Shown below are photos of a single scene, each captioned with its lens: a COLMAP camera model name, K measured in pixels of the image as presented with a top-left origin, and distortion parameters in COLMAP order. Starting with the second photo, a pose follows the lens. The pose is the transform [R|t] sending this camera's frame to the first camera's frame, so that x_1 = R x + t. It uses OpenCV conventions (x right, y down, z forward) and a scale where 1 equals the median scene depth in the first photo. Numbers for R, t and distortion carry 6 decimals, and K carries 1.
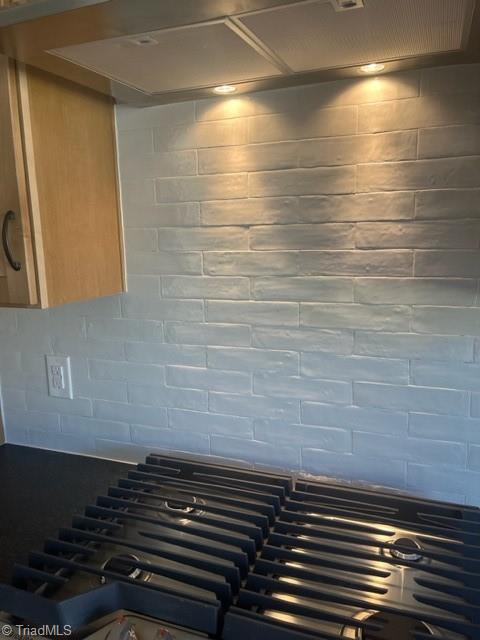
lens RADIAL K [[485.0, 0, 240.0], [0, 485.0, 320.0], [0, 0, 1]] dist [0.066243, -0.095633]
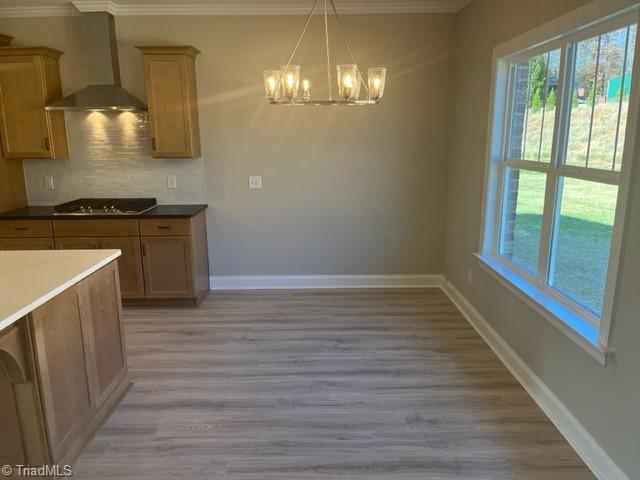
lens RADIAL K [[485.0, 0, 318.3], [0, 485.0, 243.6], [0, 0, 1]] dist [0.066243, -0.095633]
pose [[0.932113, -0.066233, 0.356059, 0.203426], [0.052337, 0.997449, 0.048531, 0.633648], [-0.358366, -0.026601, 0.933202, -3.952287]]
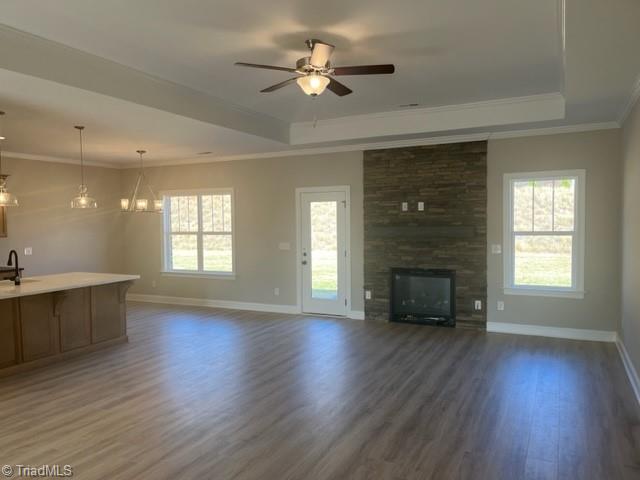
lens RADIAL K [[485.0, 0, 318.3], [0, 485.0, 243.6], [0, 0, 1]] dist [0.066243, -0.095633]
pose [[0.107397, -0.028503, 0.993808, -5.961264], [0.183897, 0.982910, 0.008318, 0.915531], [-0.977061, 0.181865, 0.110804, -4.823545]]
